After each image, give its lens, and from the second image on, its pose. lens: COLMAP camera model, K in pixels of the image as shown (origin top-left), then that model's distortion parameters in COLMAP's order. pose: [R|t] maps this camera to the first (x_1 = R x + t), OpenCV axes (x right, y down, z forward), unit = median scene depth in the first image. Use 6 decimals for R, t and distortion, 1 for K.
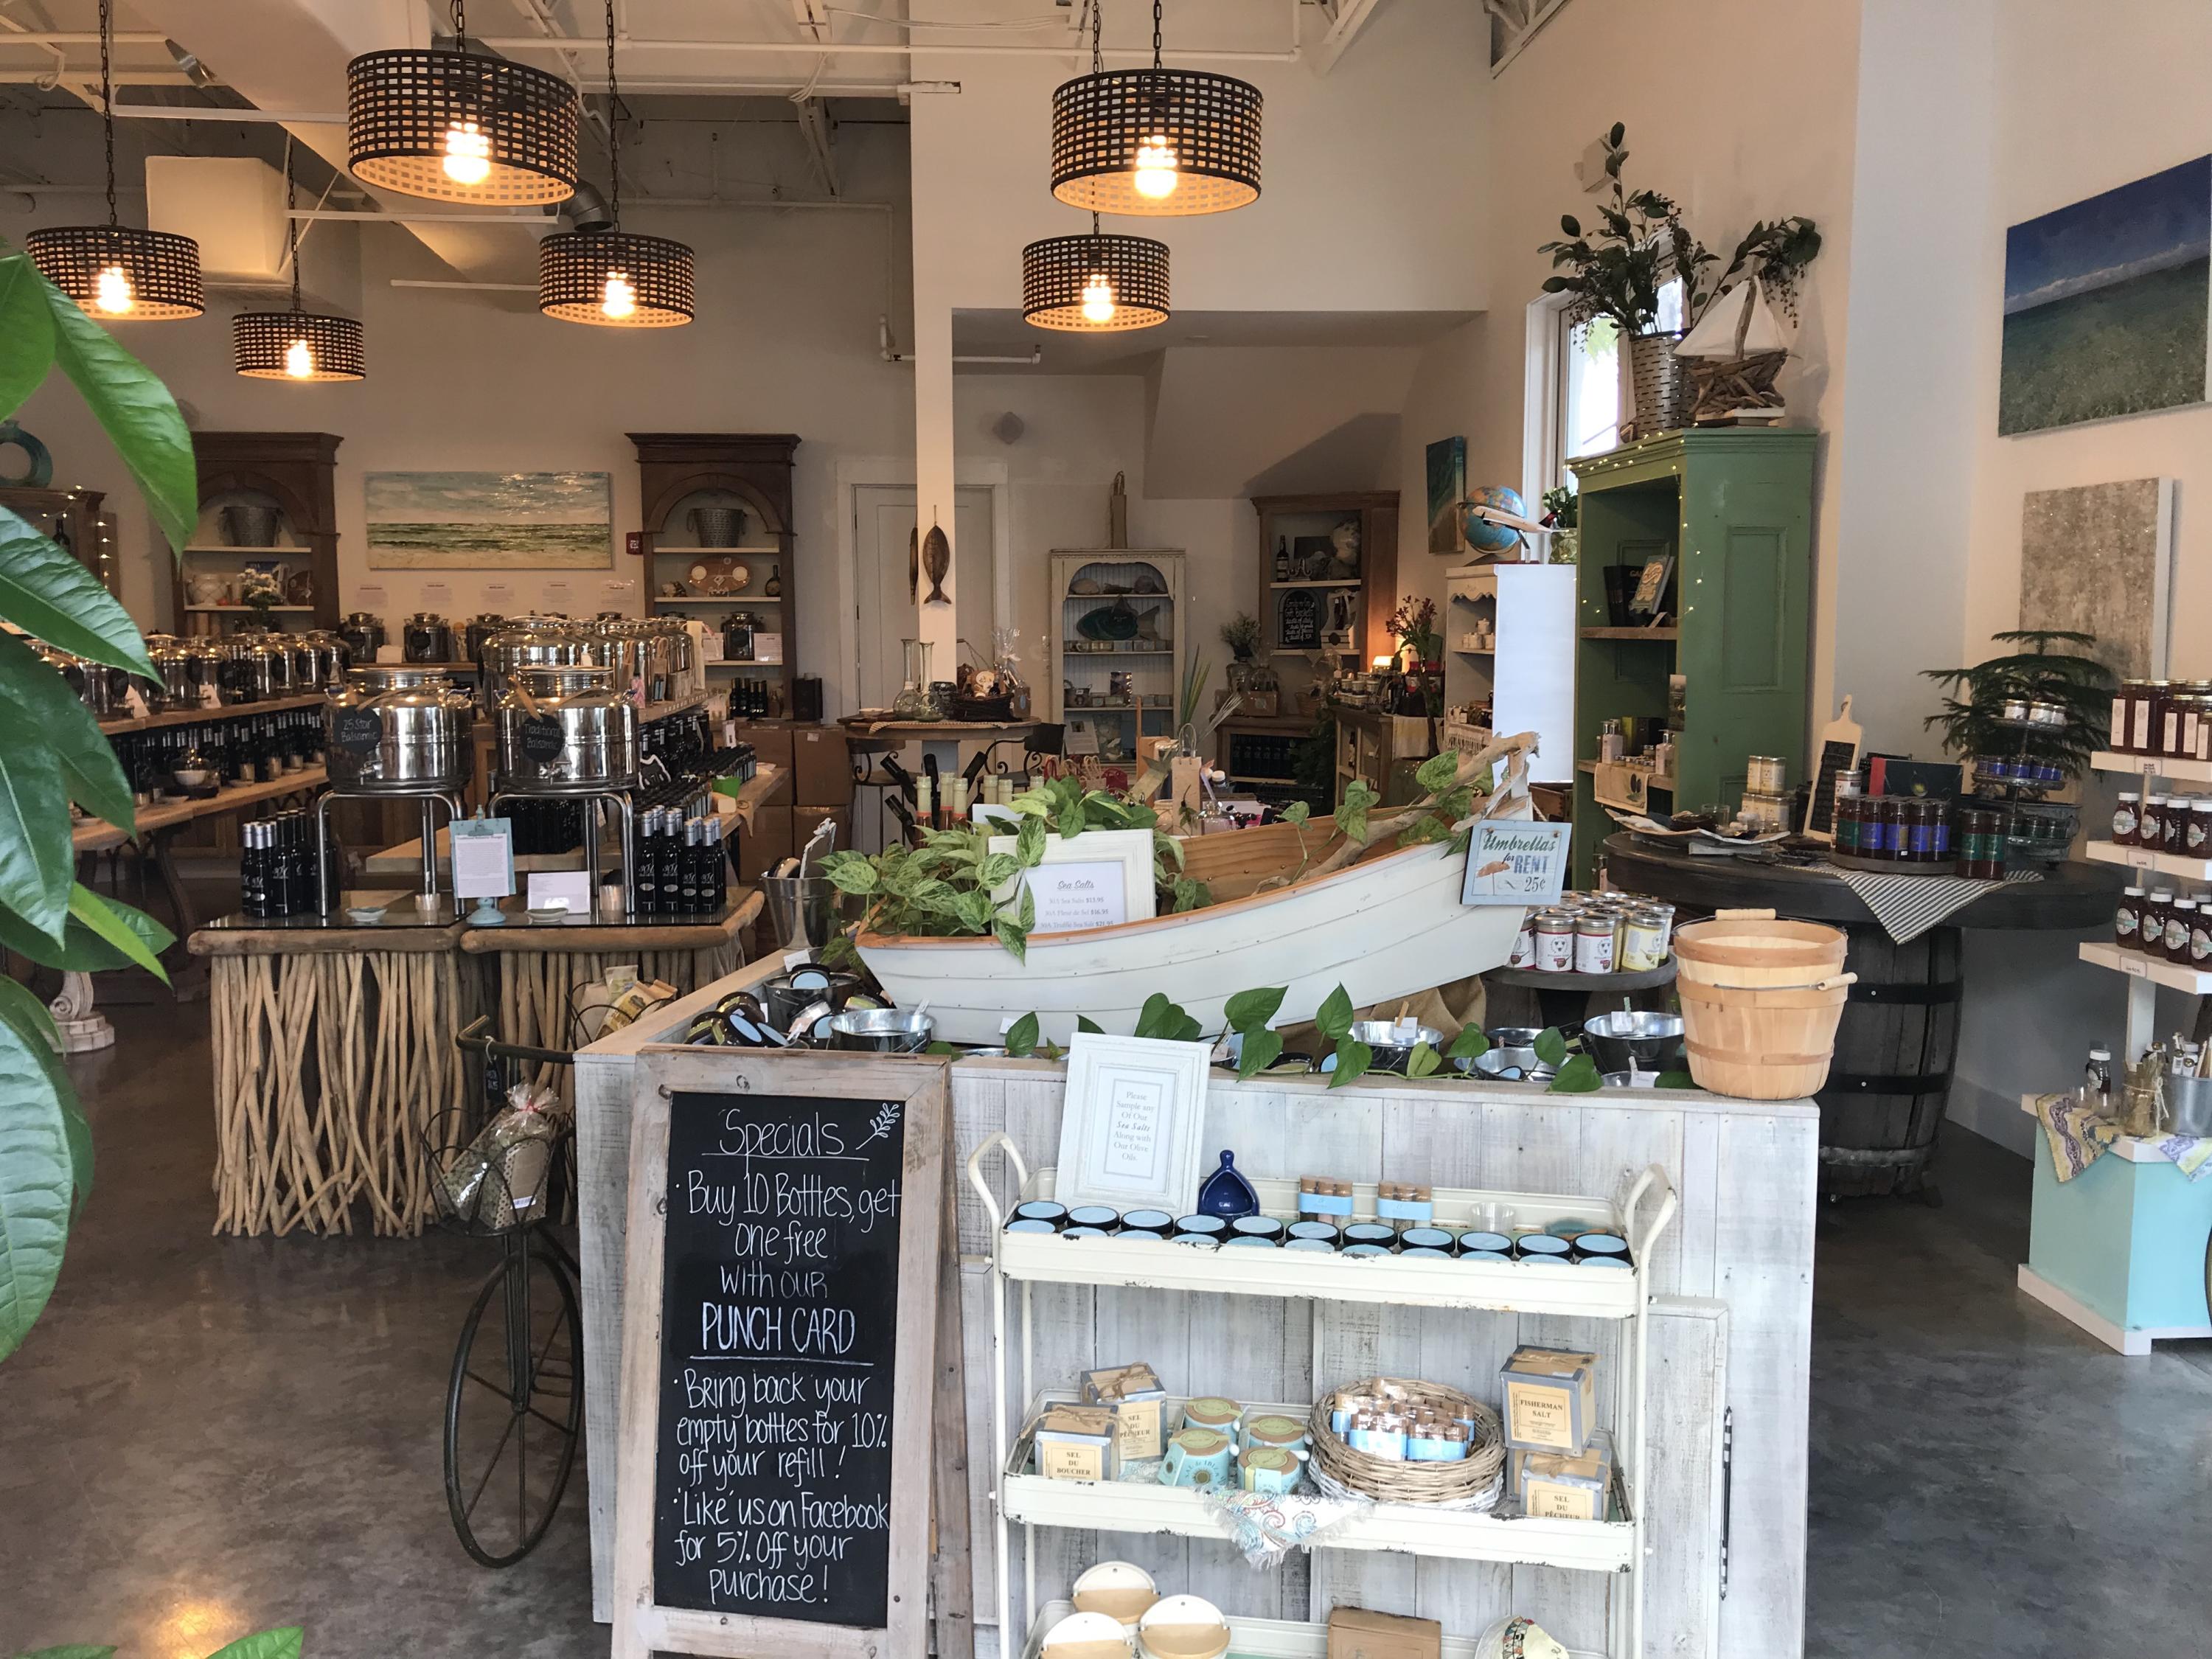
lens RADIAL K [[1850.5, 0, 1106.0], [0, 1850.5, 829.5], [0, 0, 1]] dist [0.155620, -0.328709]
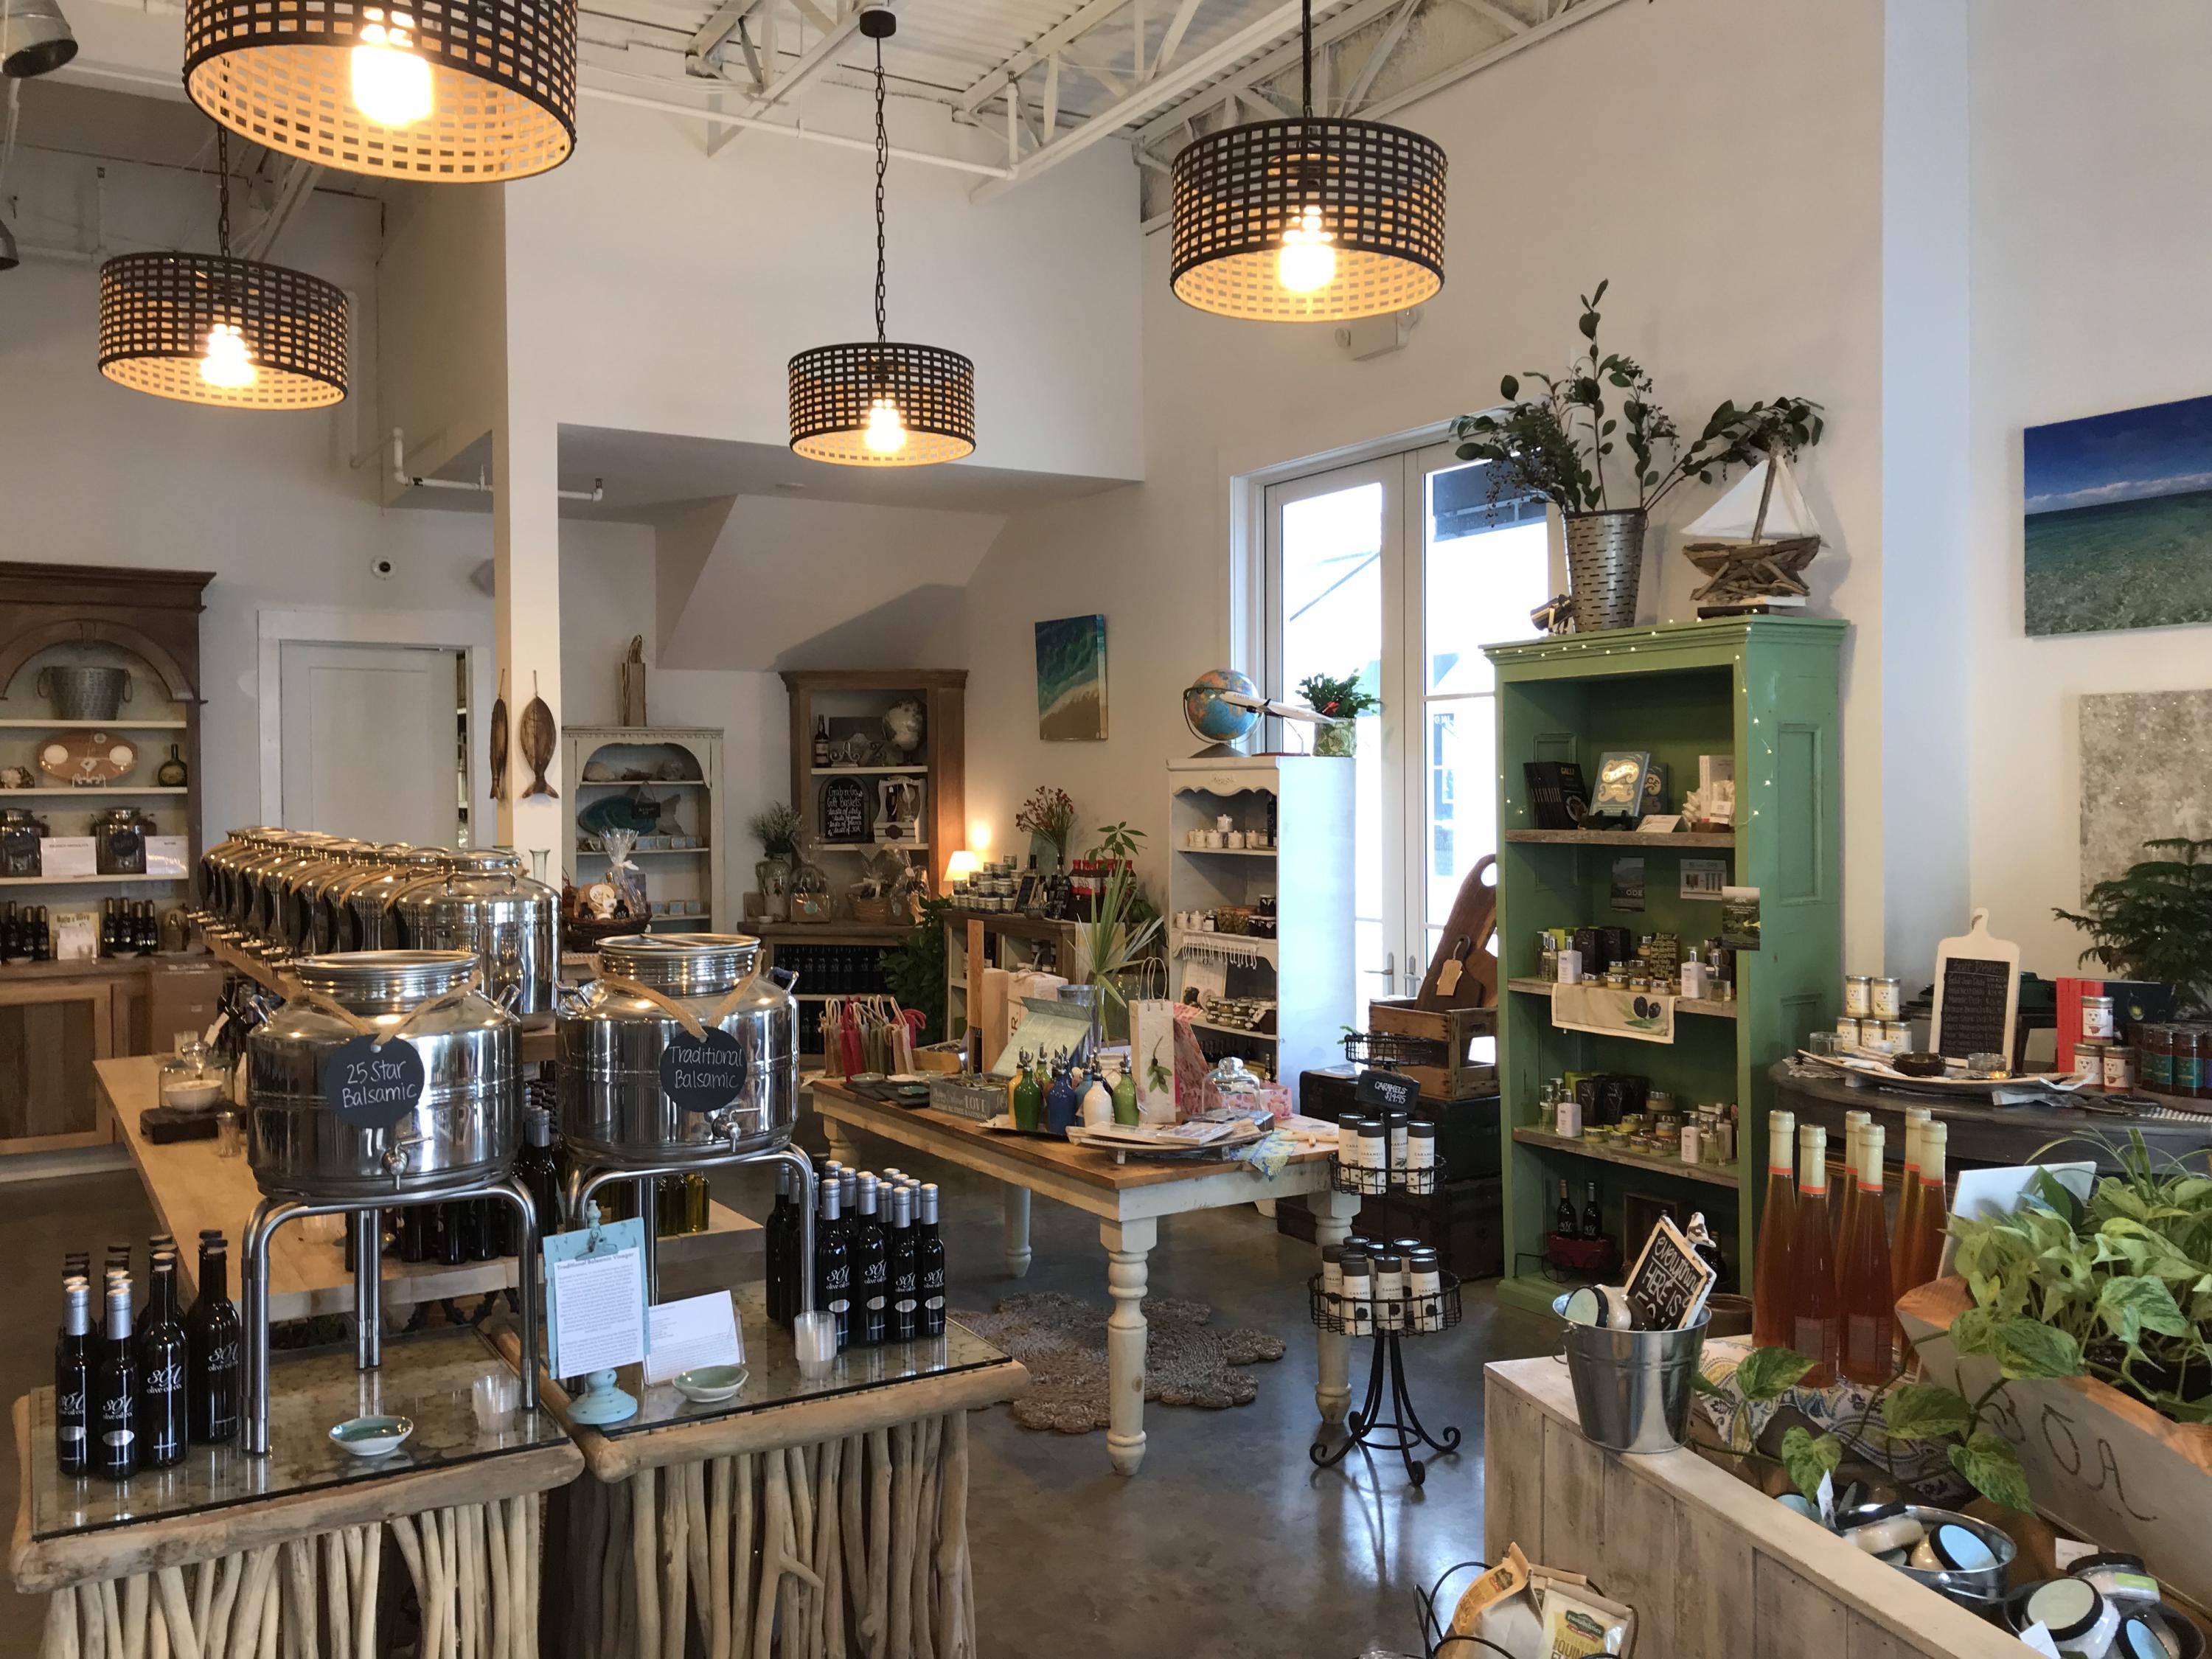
lens RADIAL K [[1767.1, 0, 934.0], [0, 1767.1, 821.3], [0, 0, 1]] dist [0.107262, -0.188896]
pose [[0.886631, -0.013456, 0.462283, -0.295383], [0.056673, 0.995204, -0.079726, -0.046668], [-0.458993, 0.096887, 0.883141, 0.293177]]
